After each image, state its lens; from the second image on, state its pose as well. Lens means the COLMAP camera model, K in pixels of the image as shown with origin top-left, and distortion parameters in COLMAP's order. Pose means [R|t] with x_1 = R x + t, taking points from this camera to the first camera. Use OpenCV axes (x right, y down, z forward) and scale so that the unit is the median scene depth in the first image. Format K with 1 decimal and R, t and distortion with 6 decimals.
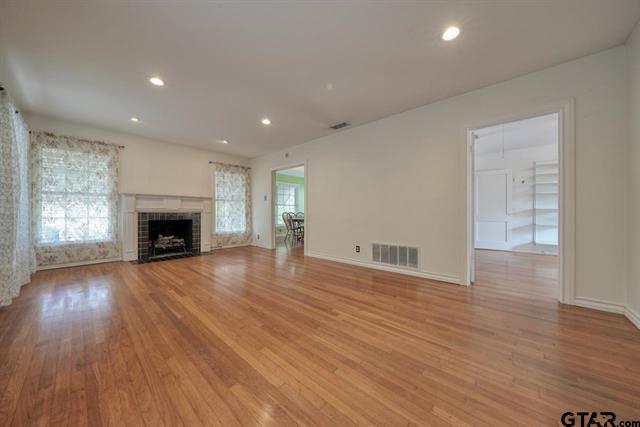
lens RADIAL K [[216.7, 0, 321.3], [0, 216.7, 213.6], [0, 0, 1]] dist [-0.007945, 0.000652]
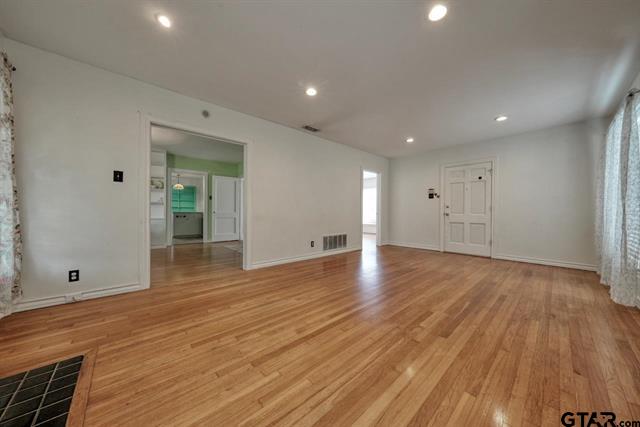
lens RADIAL K [[216.7, 0, 320.7], [0, 216.7, 212.7], [0, 0, 1]] dist [-0.007945, 0.000652]
pose [[0.109802, -0.006860, 0.993930, -0.885714], [-0.002757, 0.999970, 0.007207, -0.006623], [-0.993950, -0.003531, 0.109780, 0.777346]]
